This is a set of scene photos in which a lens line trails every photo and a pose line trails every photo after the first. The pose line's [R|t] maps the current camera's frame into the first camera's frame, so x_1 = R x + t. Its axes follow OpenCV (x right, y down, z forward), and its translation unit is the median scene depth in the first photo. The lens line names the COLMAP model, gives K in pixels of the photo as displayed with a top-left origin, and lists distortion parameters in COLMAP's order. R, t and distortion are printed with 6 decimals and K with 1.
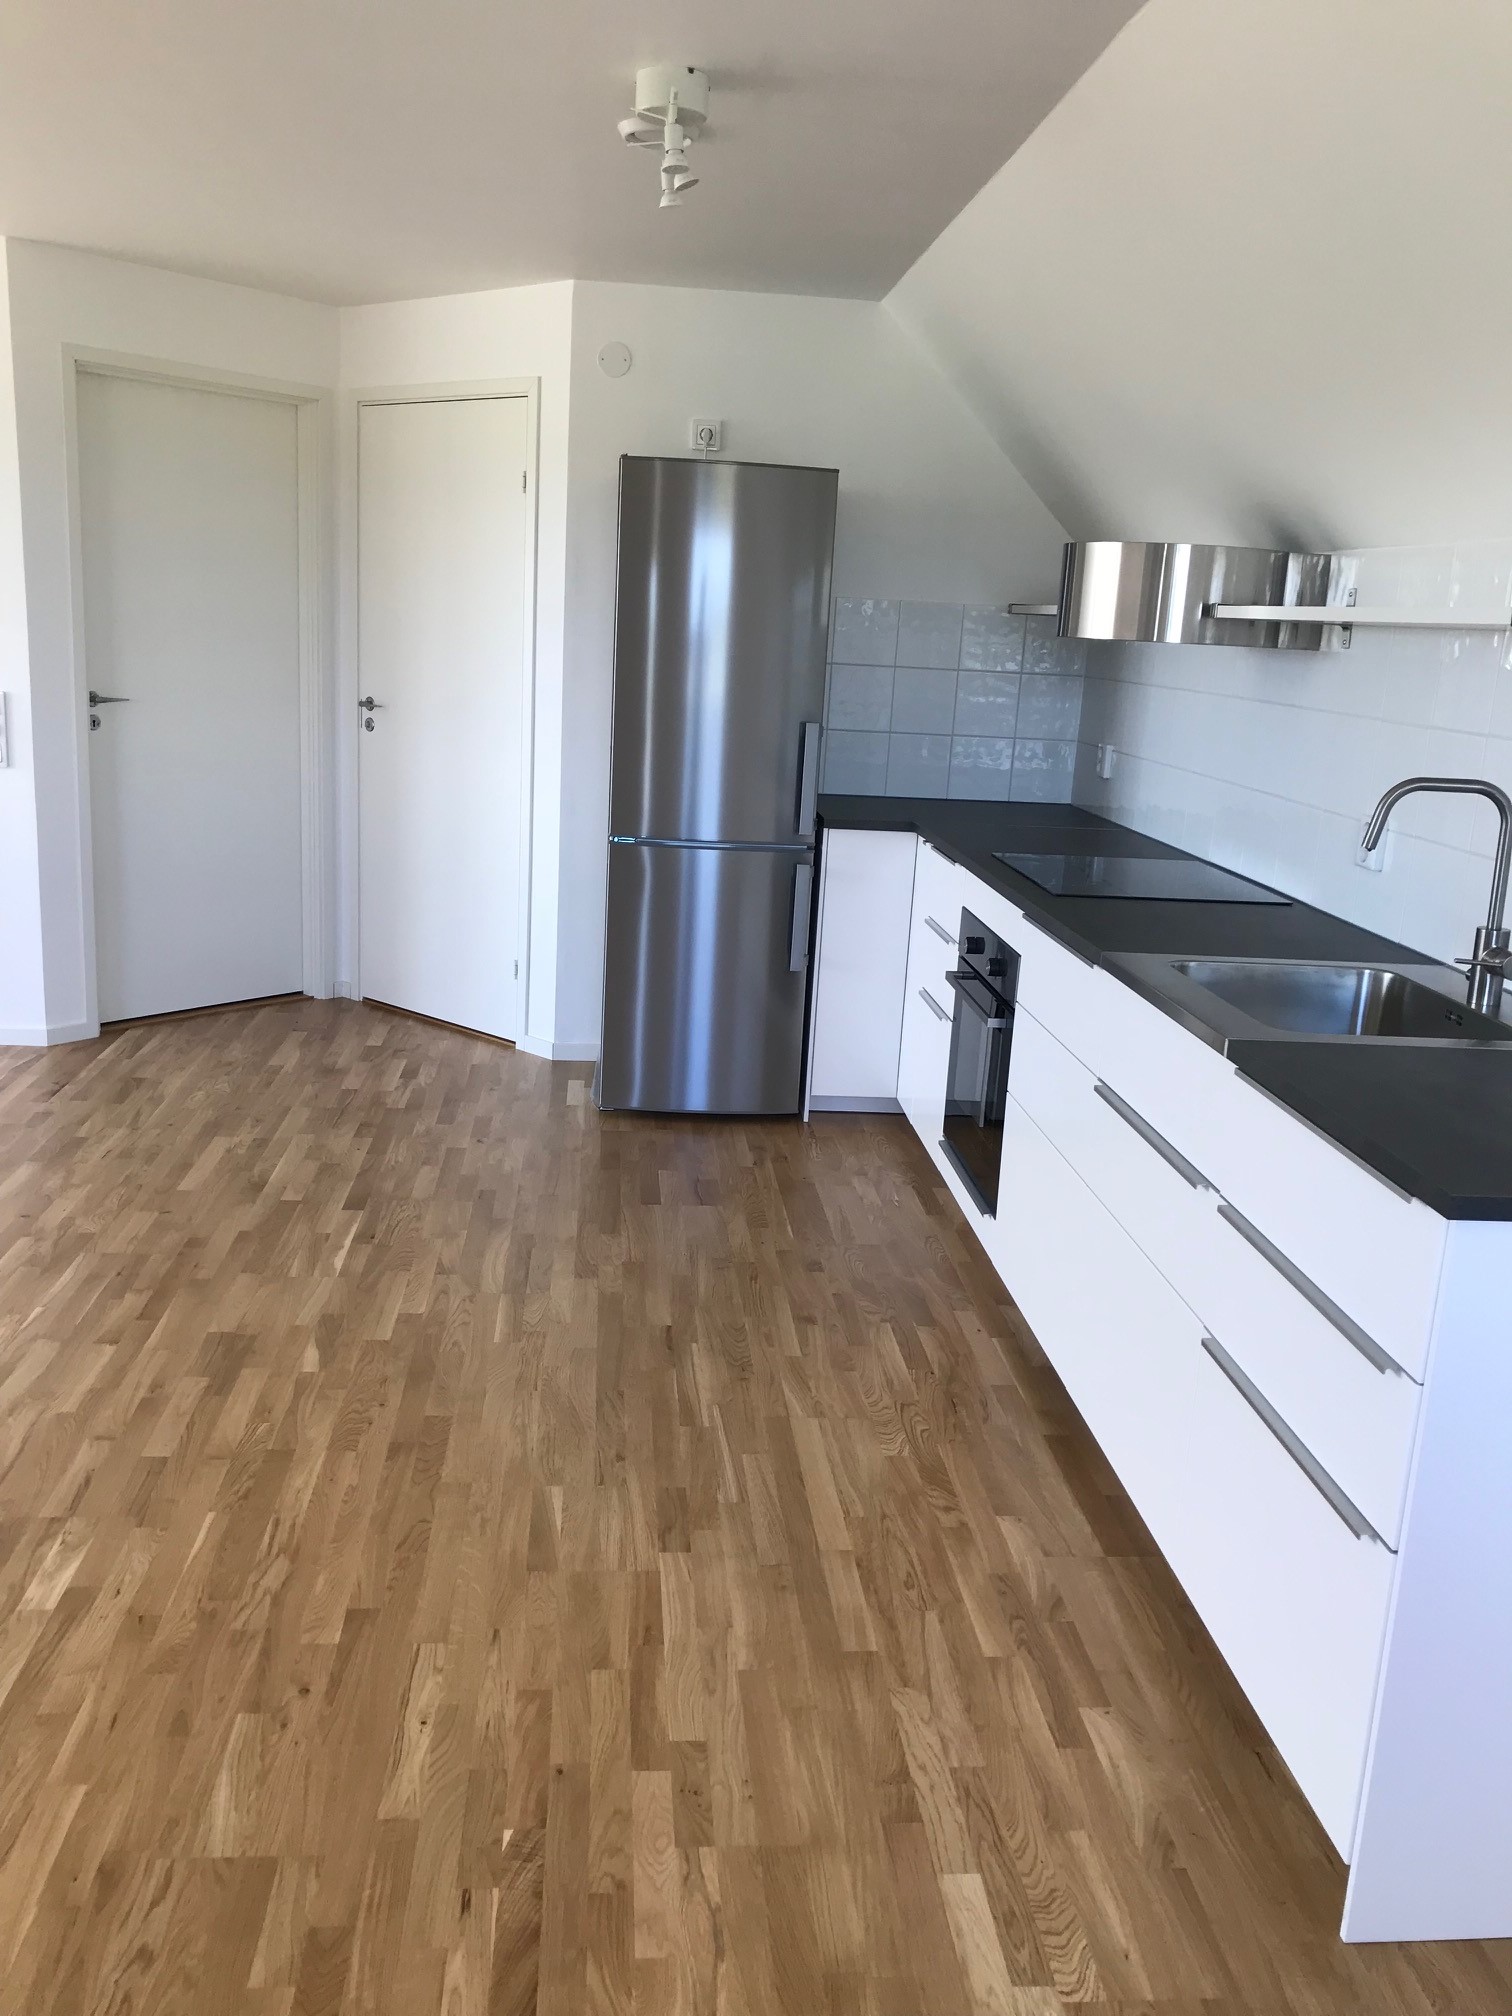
lens RADIAL K [[1663.5, 0, 734.4], [0, 1663.5, 1000.4], [0, 0, 1]] dist [0.017589, 0.004520]
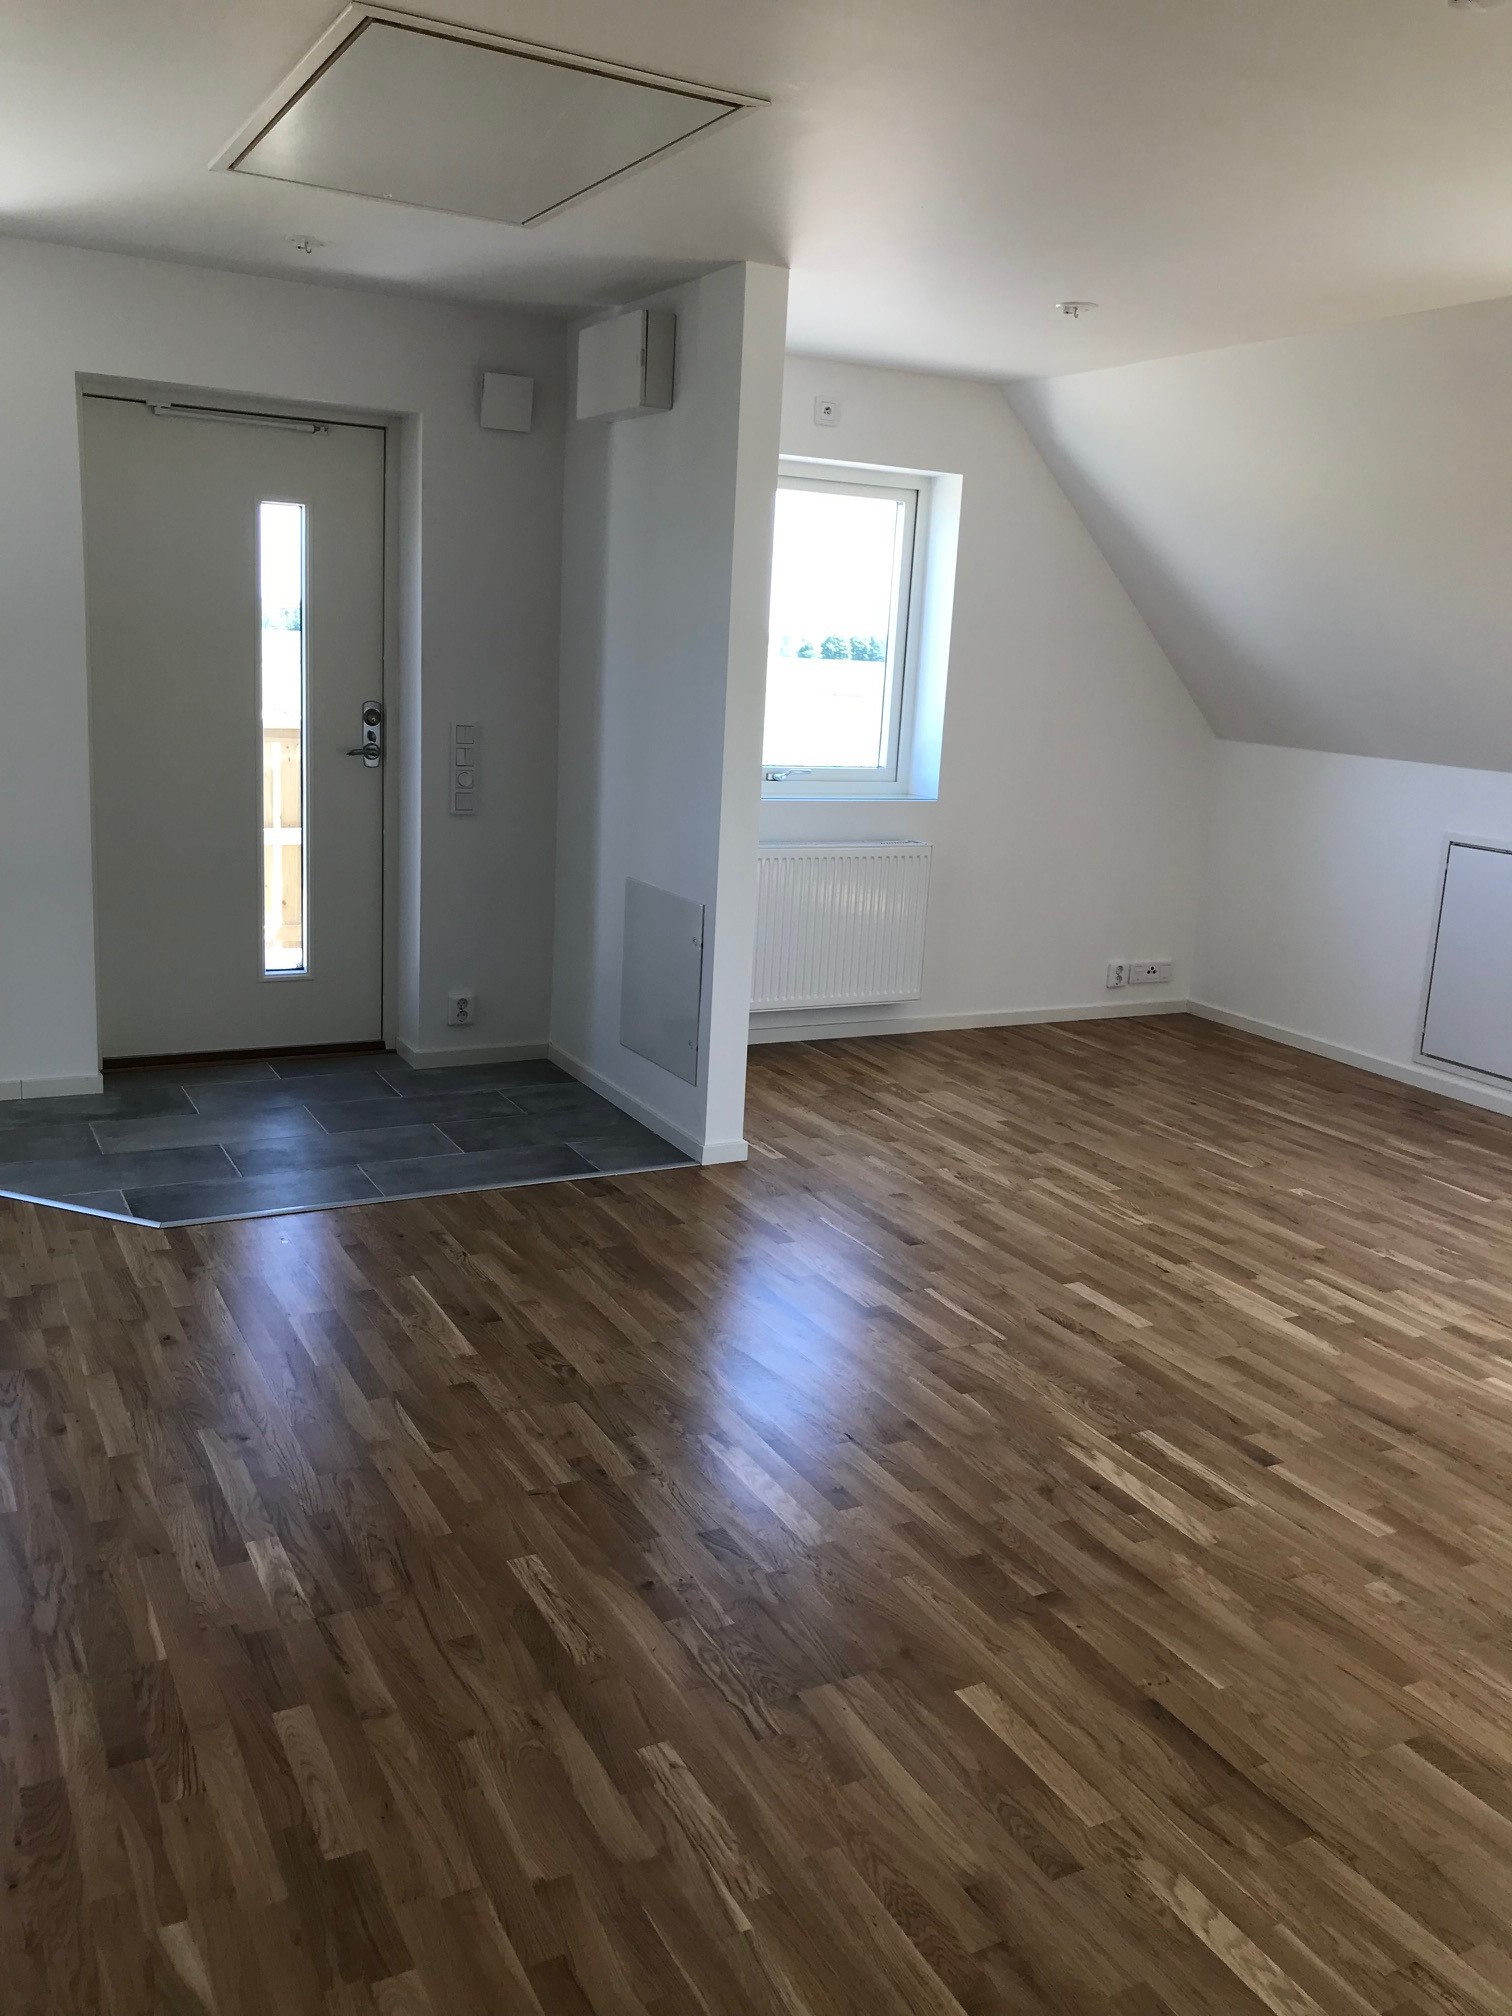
lens RADIAL K [[1663.5, 0, 754.5], [0, 1663.5, 1002.7], [0, 0, 1]] dist [0.017589, 0.004520]
pose [[-0.911225, -0.011077, -0.411761, -0.208412], [-0.188408, 0.900147, 0.392731, -0.364525], [0.366295, 0.435446, -0.822323, 1.517831]]
